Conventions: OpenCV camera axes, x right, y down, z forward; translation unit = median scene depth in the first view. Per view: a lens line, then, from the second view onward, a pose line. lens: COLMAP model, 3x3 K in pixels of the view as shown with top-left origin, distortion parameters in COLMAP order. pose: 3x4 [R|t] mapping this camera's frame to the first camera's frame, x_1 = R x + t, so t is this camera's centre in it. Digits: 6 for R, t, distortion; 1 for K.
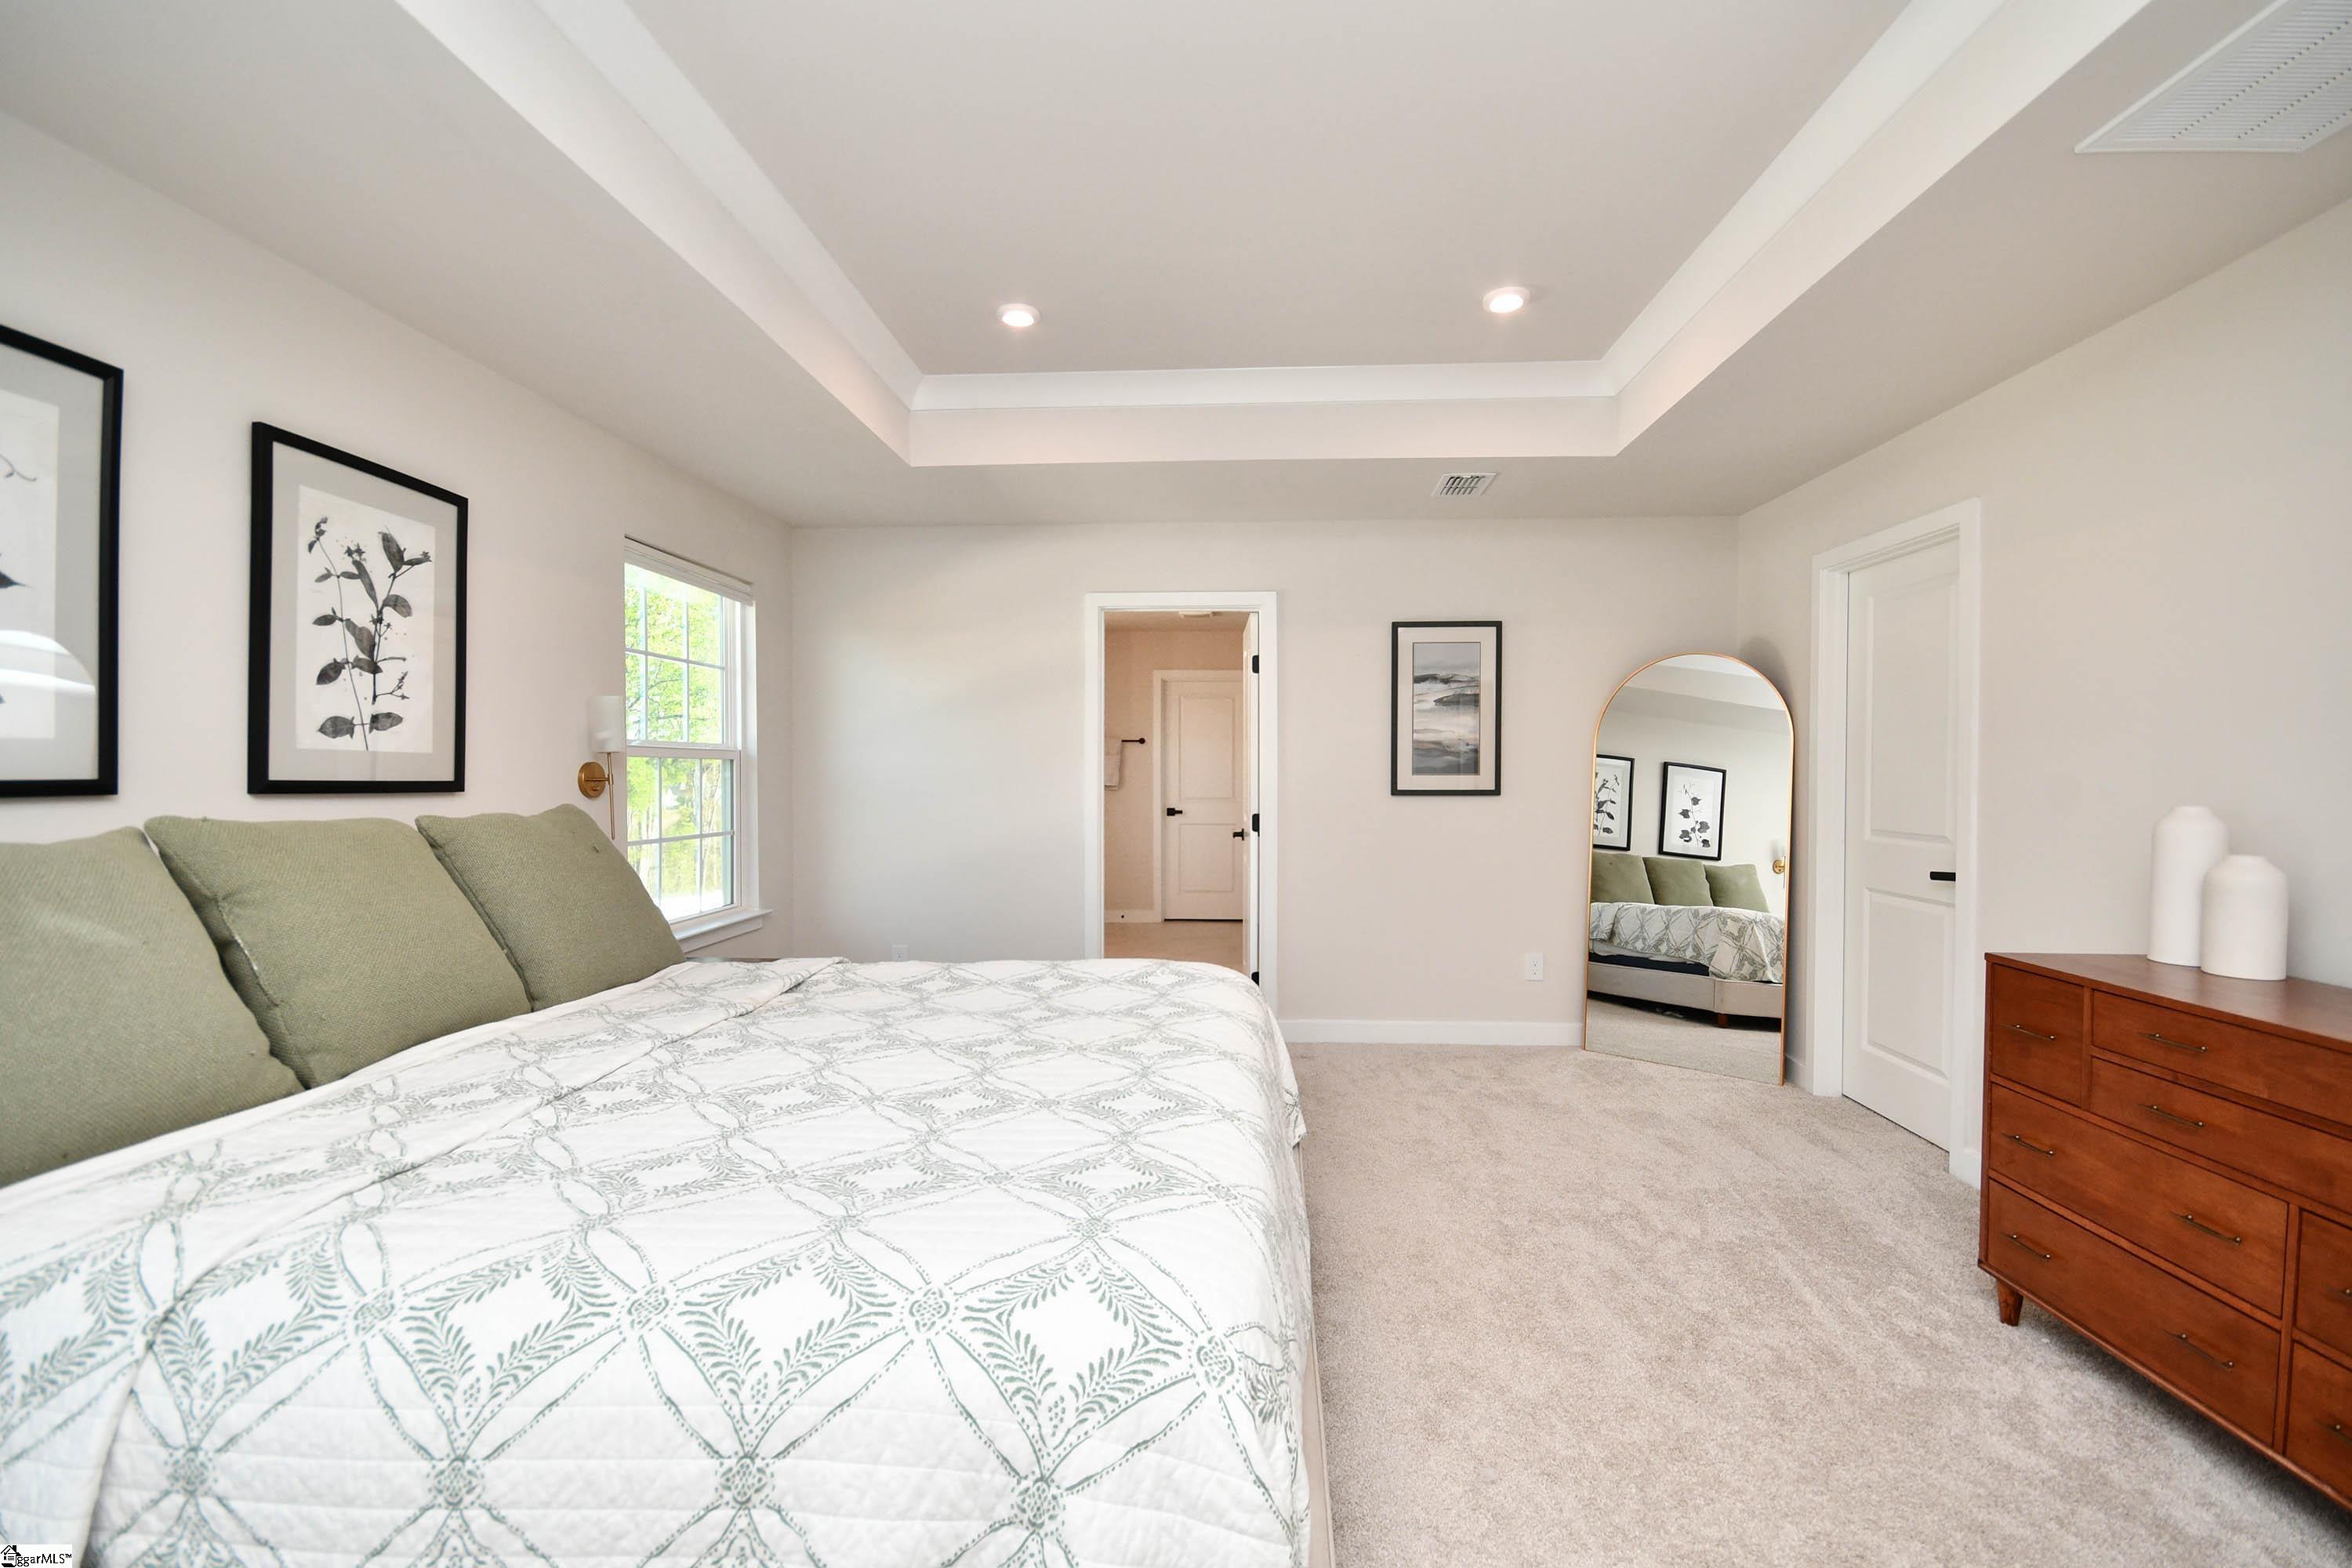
lens RADIAL K [[1060.5, 0, 1180.5], [0, 1060.5, 788.7], [0, 0, 1]] dist [-0.005982, -0.001591]
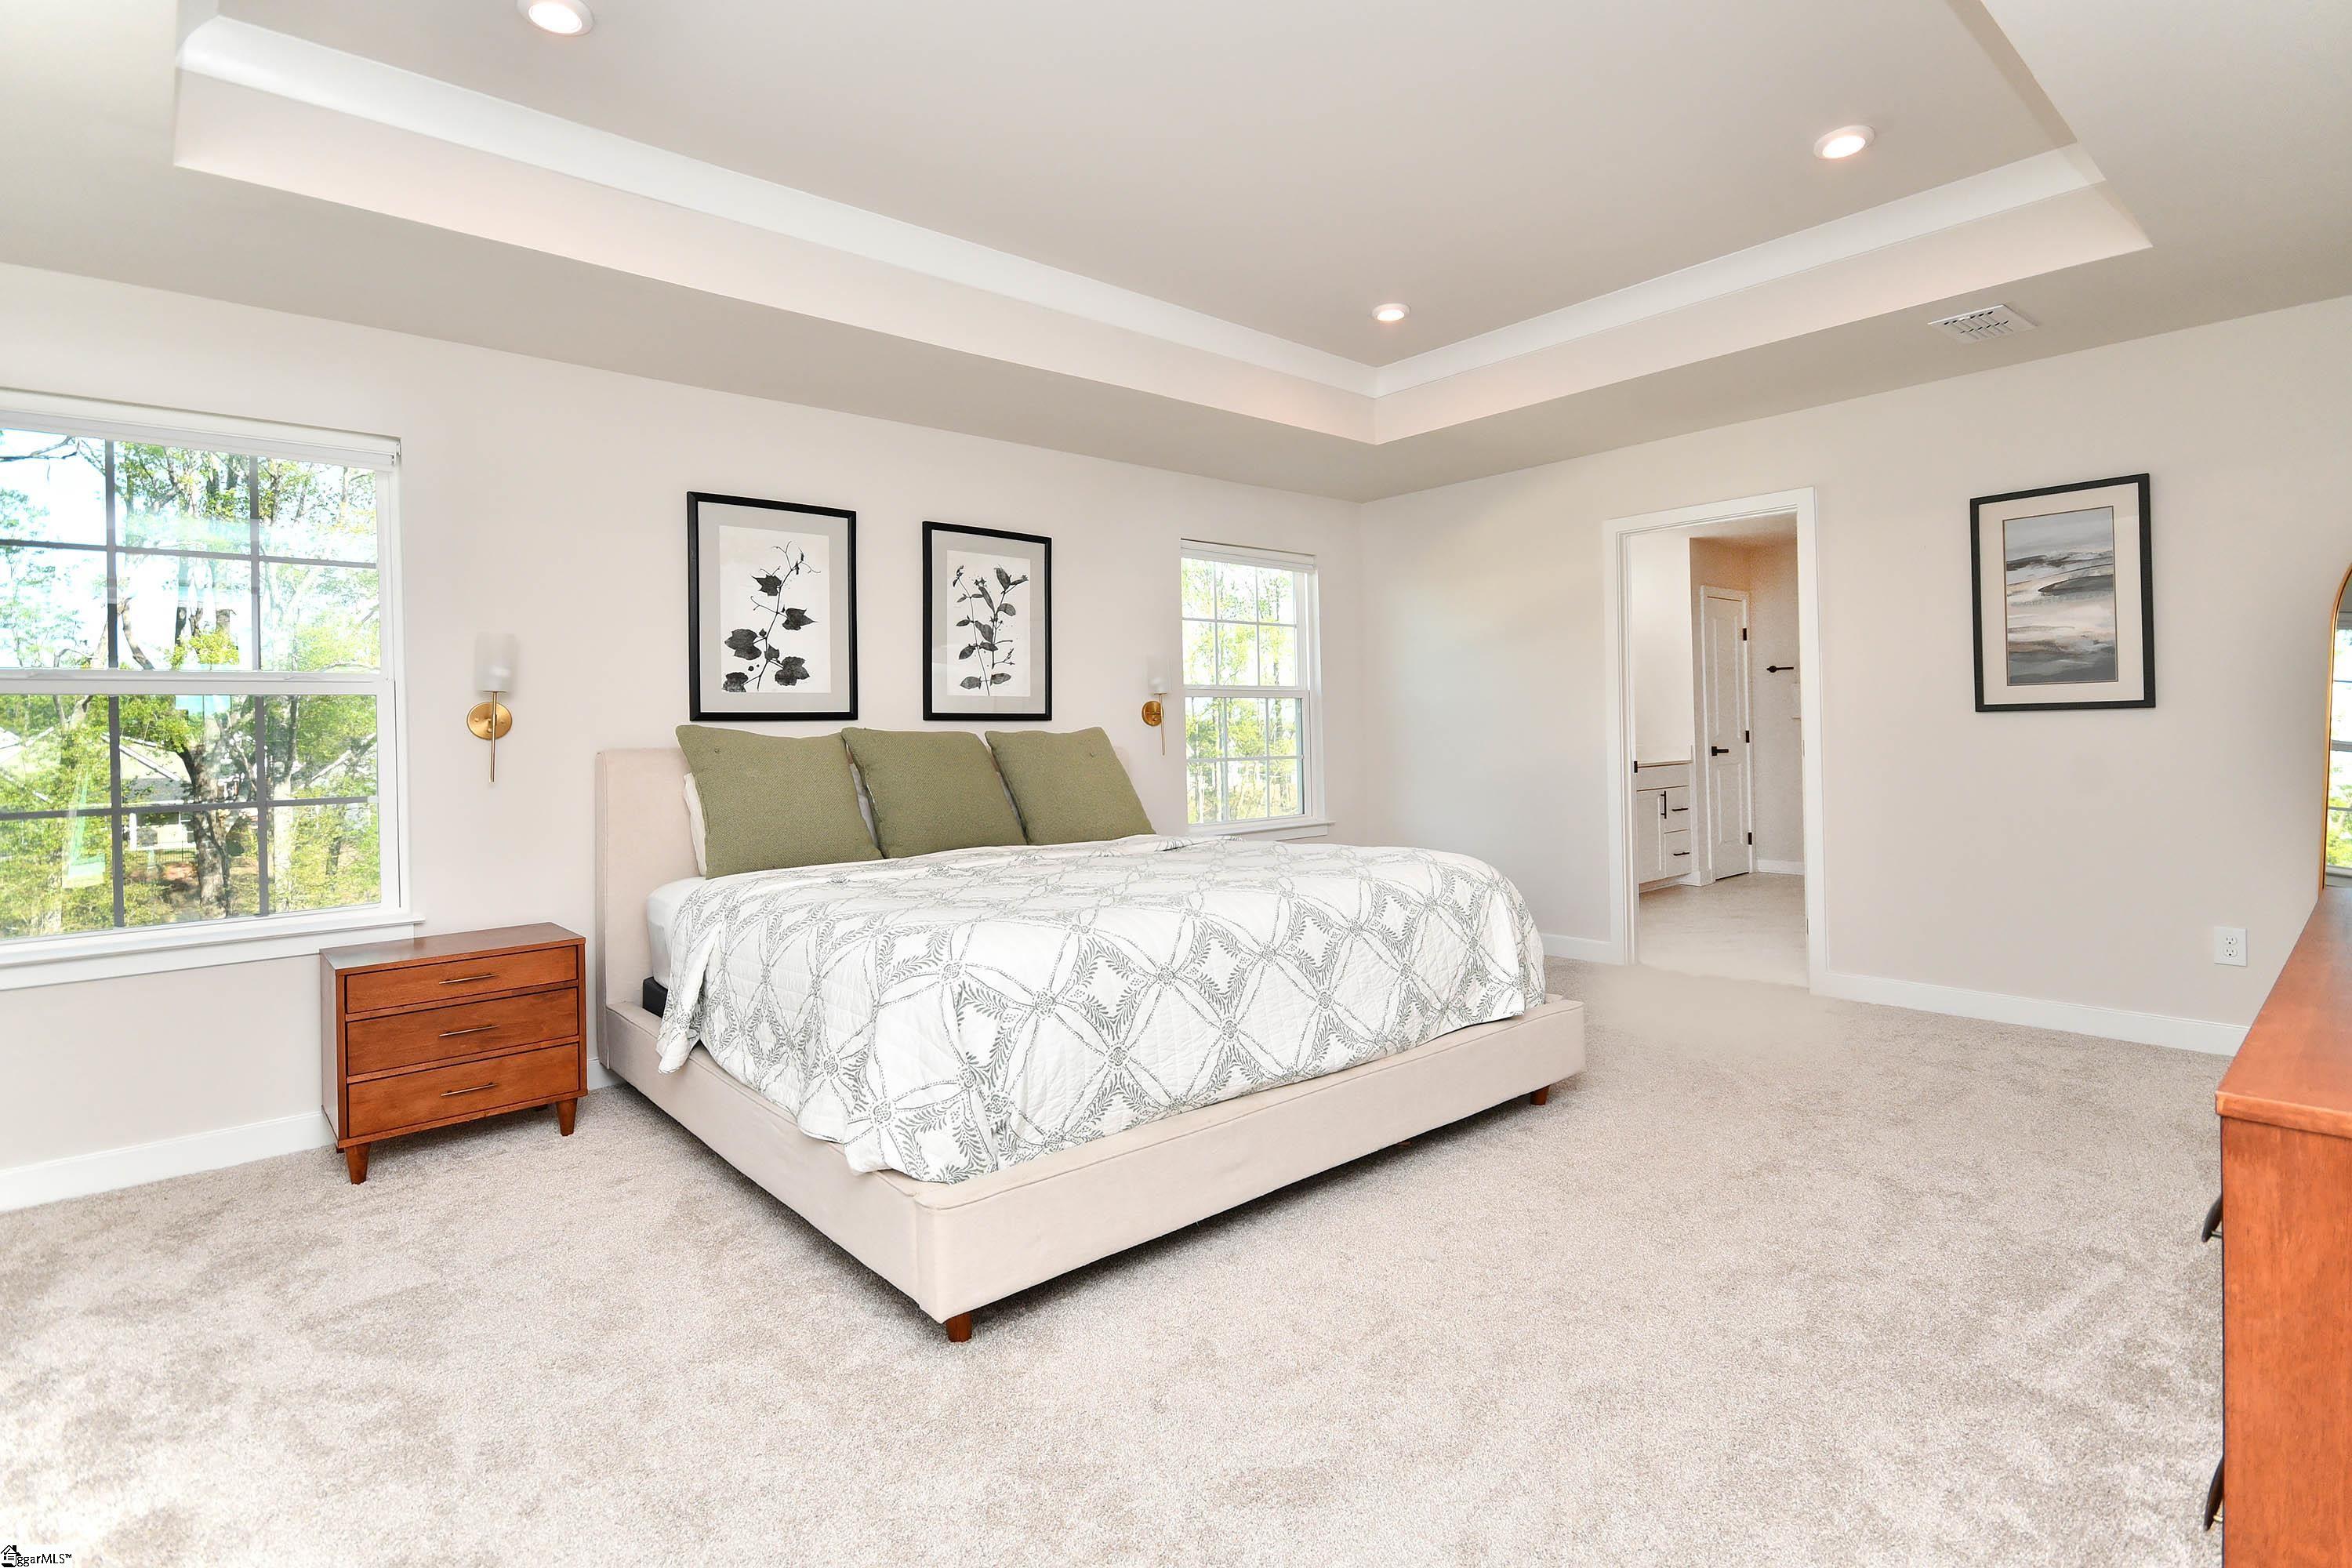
lens RADIAL K [[1093.7, 0, 1163.0], [0, 1093.7, 727.1], [0, 0, 1]] dist [0.005212, 0.000361]
pose [[0.711073, -0.019668, -0.702844, 0.640408], [0.012401, 0.999804, -0.015431, 0.042820], [0.703009, 0.002256, 0.711177, -0.066005]]
